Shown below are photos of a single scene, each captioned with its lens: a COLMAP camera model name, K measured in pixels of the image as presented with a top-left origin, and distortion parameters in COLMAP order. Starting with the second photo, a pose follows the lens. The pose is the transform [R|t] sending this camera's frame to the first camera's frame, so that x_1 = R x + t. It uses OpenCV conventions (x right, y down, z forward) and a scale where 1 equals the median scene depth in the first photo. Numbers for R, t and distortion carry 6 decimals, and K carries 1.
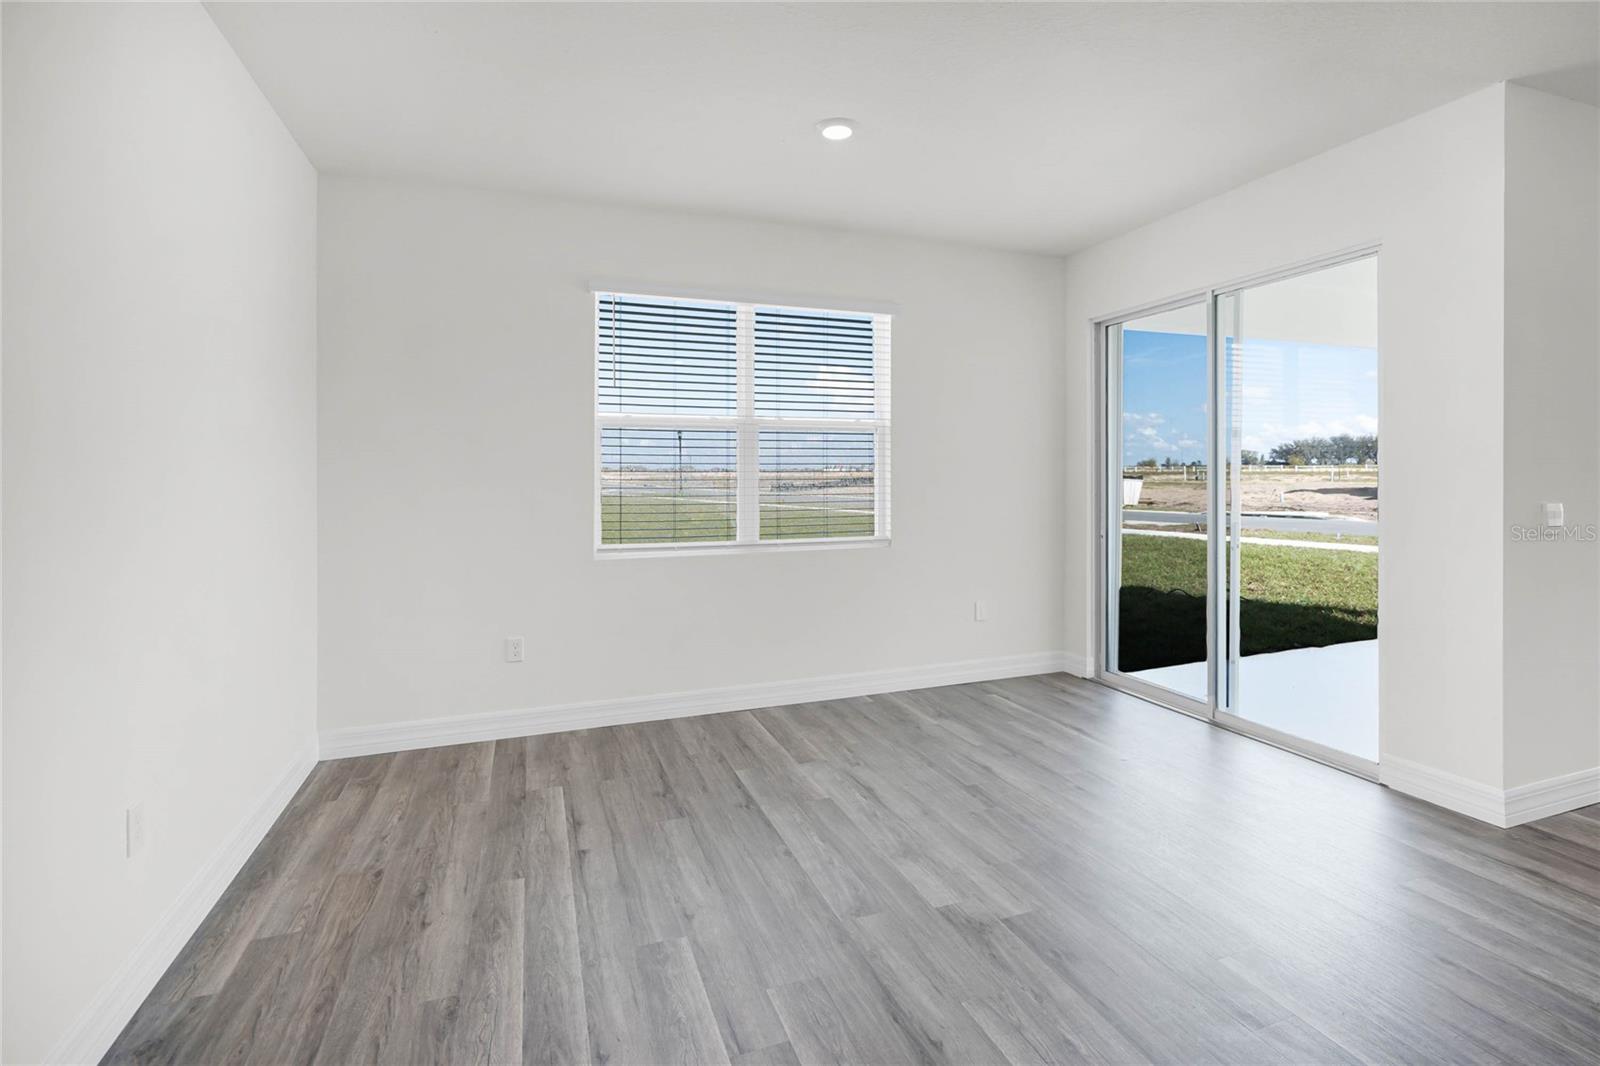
lens RADIAL K [[748.8, 0, 805.5], [0, 748.8, 487.0], [0, 0, 1]] dist [-0.002273, 0.000375]
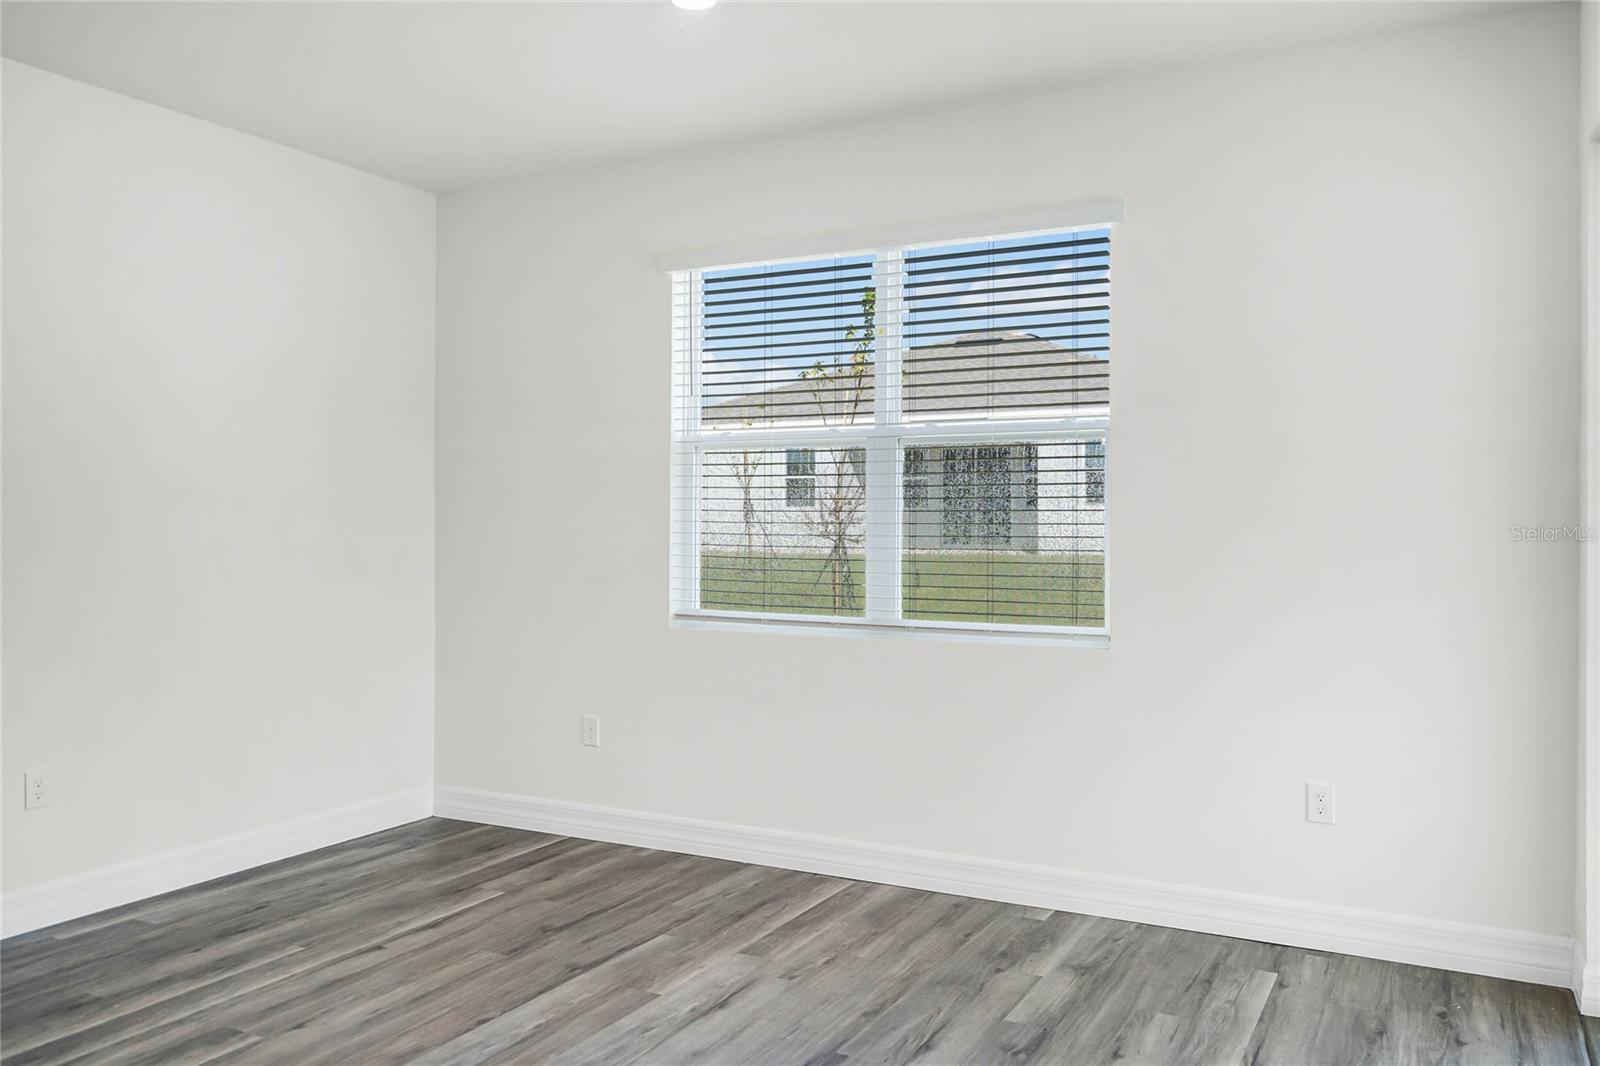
lens RADIAL K [[1233.9, 0, 800.0], [0, 1233.9, 533.0], [0, 0, 1]] dist [0.010633, -0.009471]
pose [[0.659140, 0.013886, -0.751892, 0.873670], [-0.015155, 0.999872, 0.005181, -0.007628], [0.751867, 0.007980, 0.659266, 0.330909]]
